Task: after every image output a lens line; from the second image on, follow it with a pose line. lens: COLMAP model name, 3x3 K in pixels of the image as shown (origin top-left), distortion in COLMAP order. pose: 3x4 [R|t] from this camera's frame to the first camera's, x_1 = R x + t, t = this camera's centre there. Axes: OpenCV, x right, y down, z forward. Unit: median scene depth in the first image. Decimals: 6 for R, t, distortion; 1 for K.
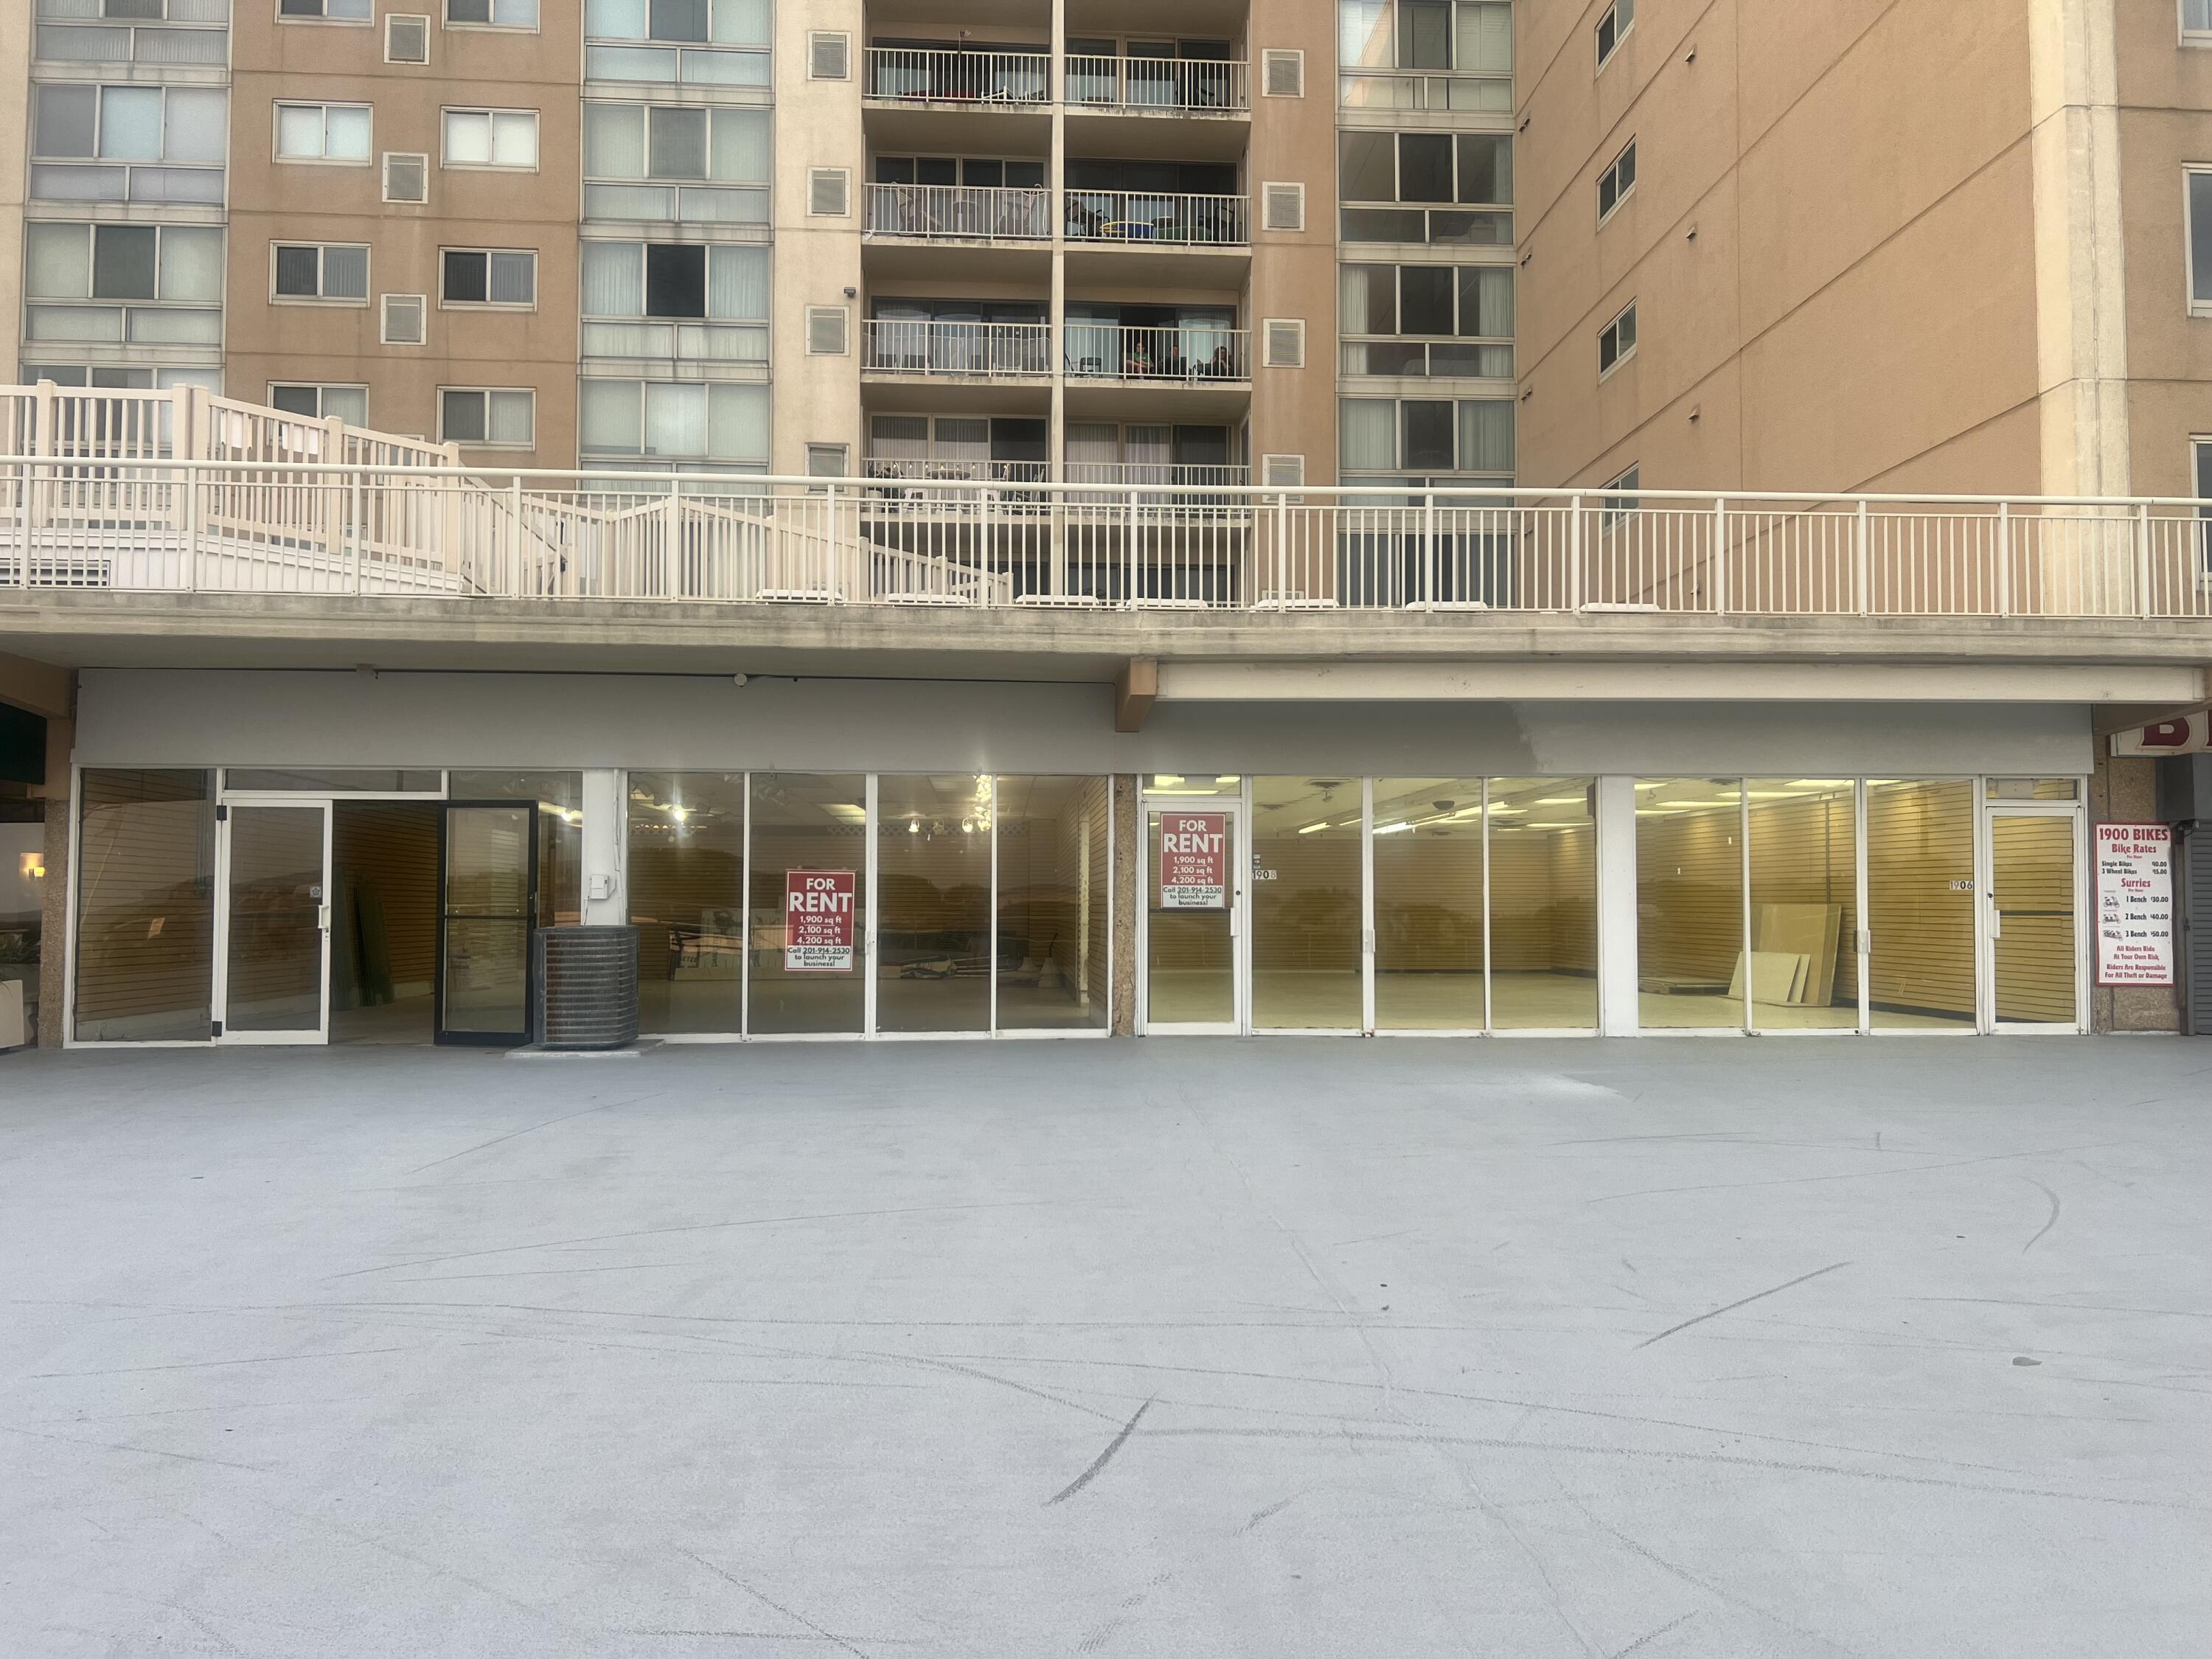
lens RADIAL K [[1659.2, 0, 1120.5], [0, 1659.2, 837.0], [0, 0, 1]] dist [0.061449, -0.070801]
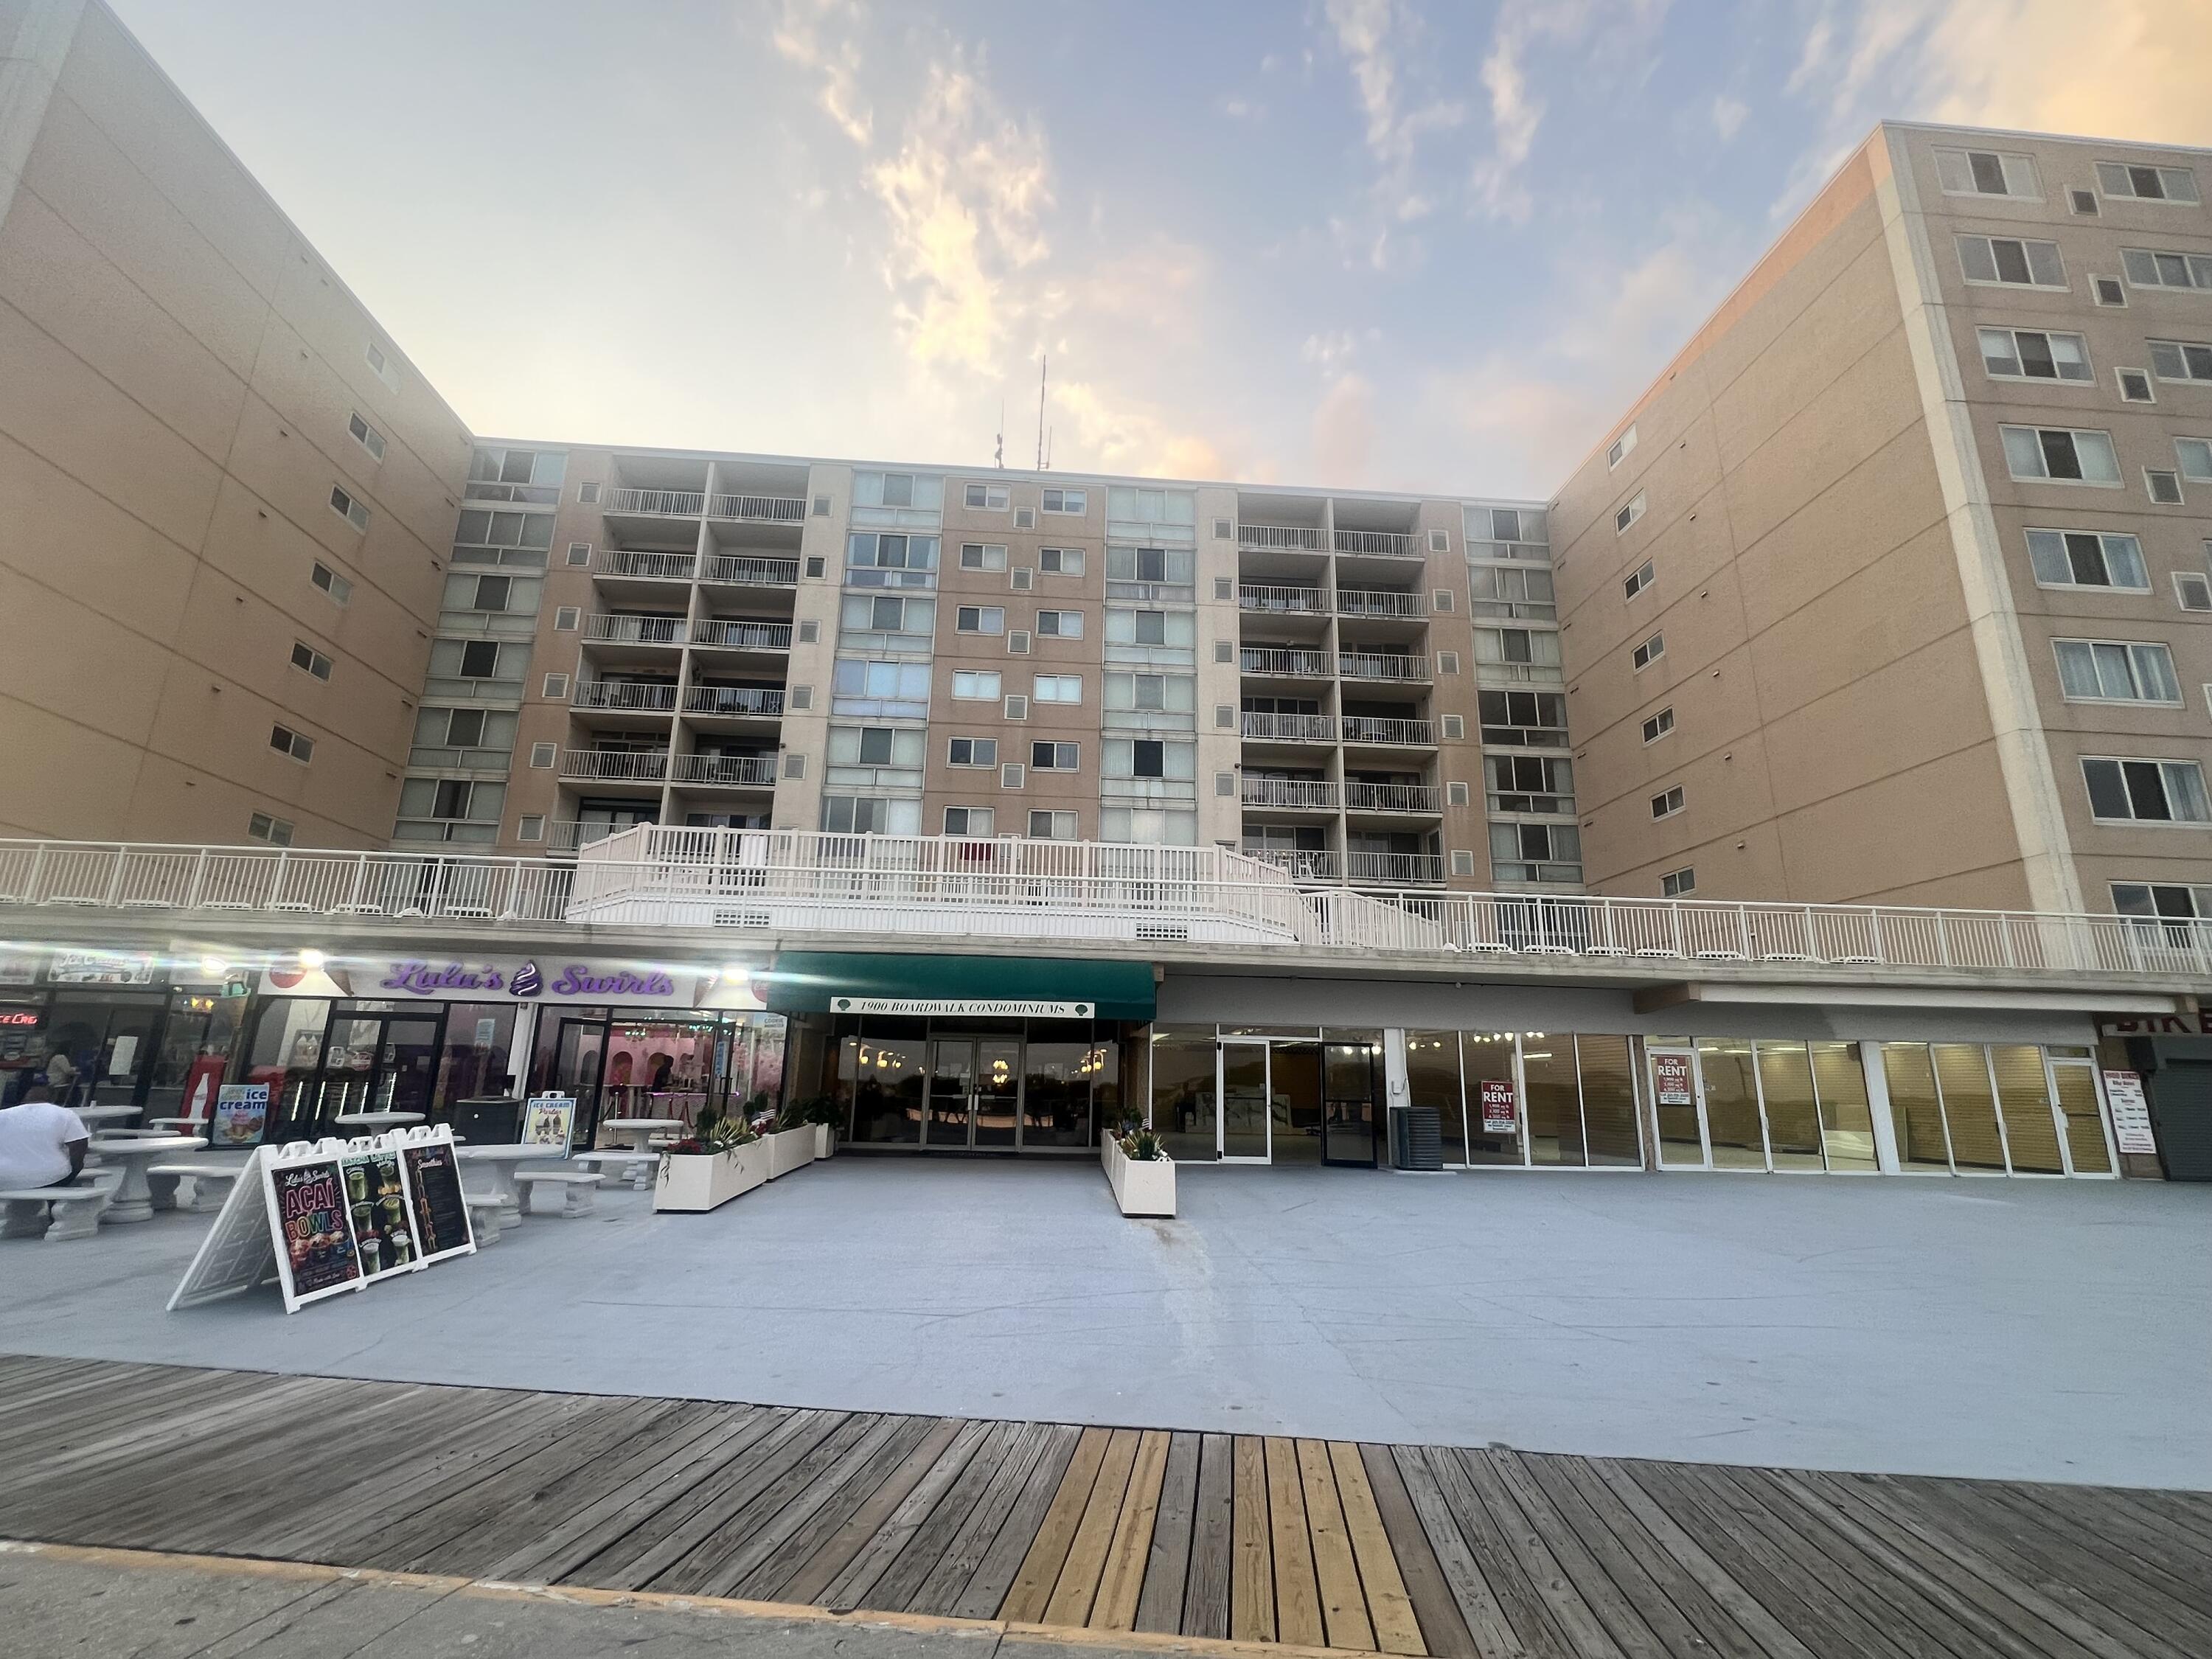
lens RADIAL K [[997.8, 0, 1101.5], [0, 997.8, 827.2], [0, 0, 1]] dist [-0.002677, -0.000123]
pose [[0.999739, 0.020291, -0.010459, -0.621591], [-0.022045, 0.977113, -0.211575, -0.013633], [0.005926, 0.211751, 0.977306, -0.242607]]
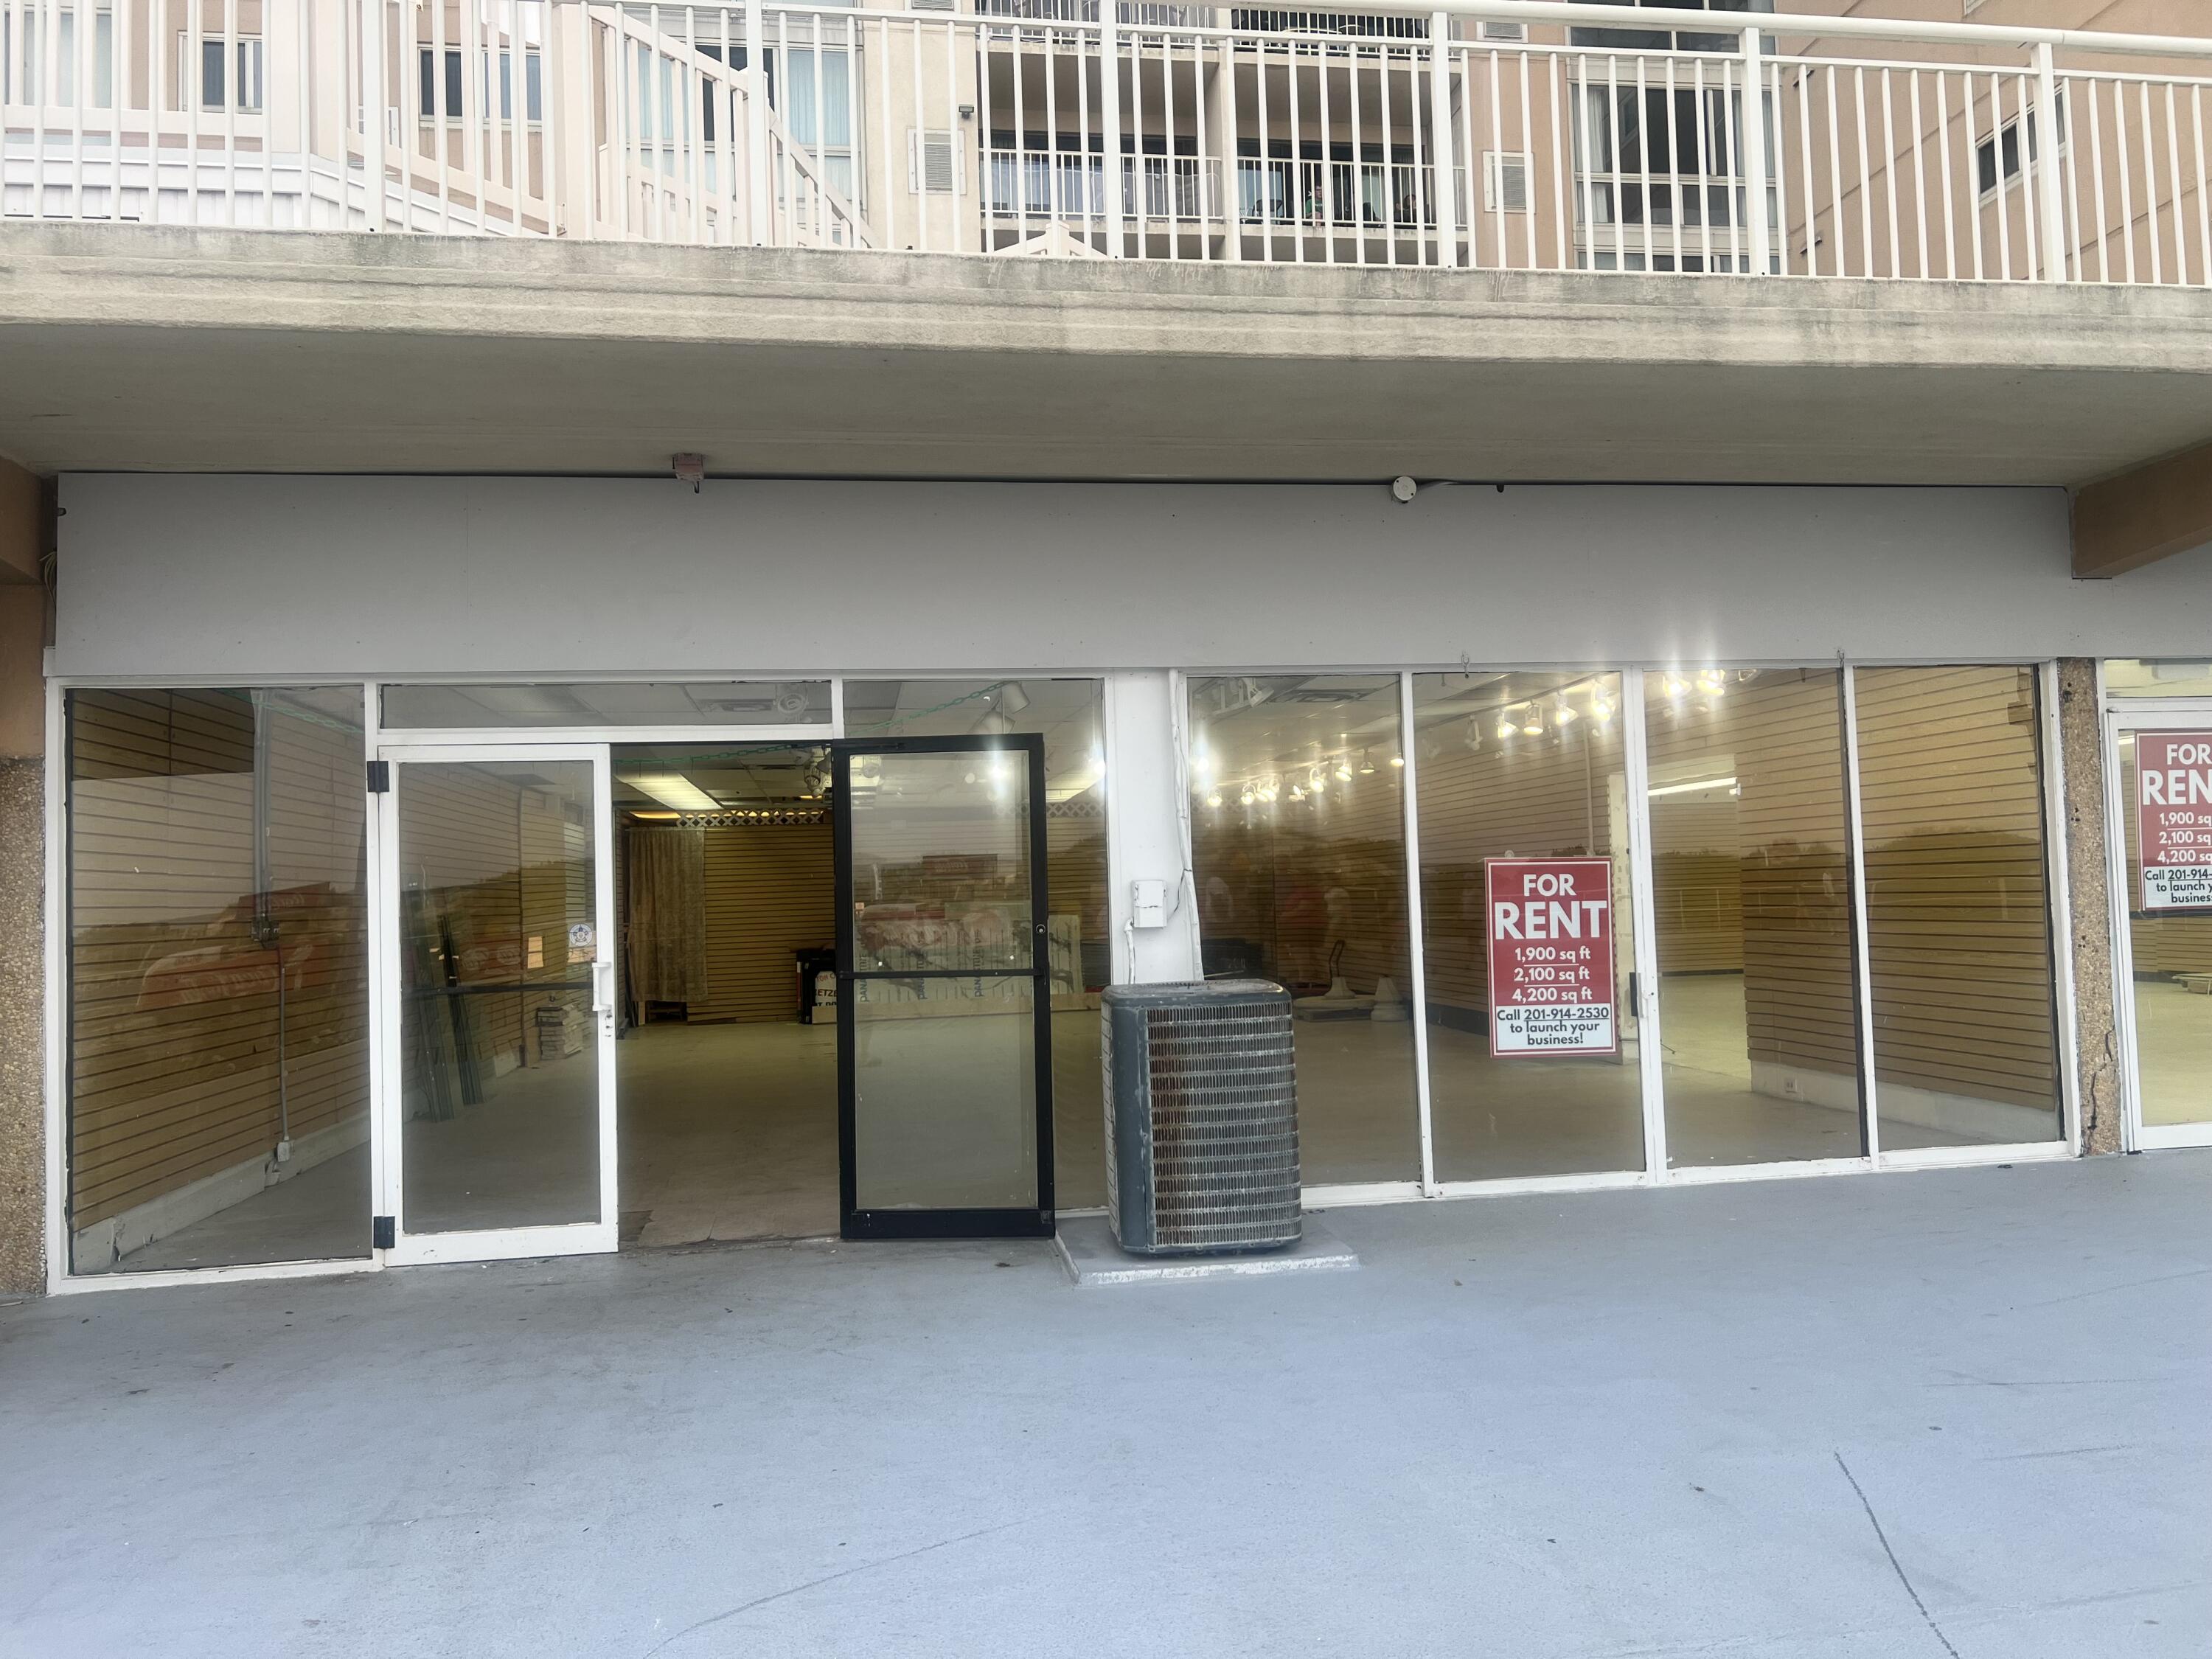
lens RADIAL K [[1659.2, 0, 1118.9], [0, 1659.2, 821.5], [0, 0, 1]] dist [0.061449, -0.070801]
pose [[0.995968, -0.029805, 0.084617, -0.338236], [0.030005, 0.999549, -0.001092, 0.004815], [-0.084547, 0.003627, 0.996413, 0.468935]]
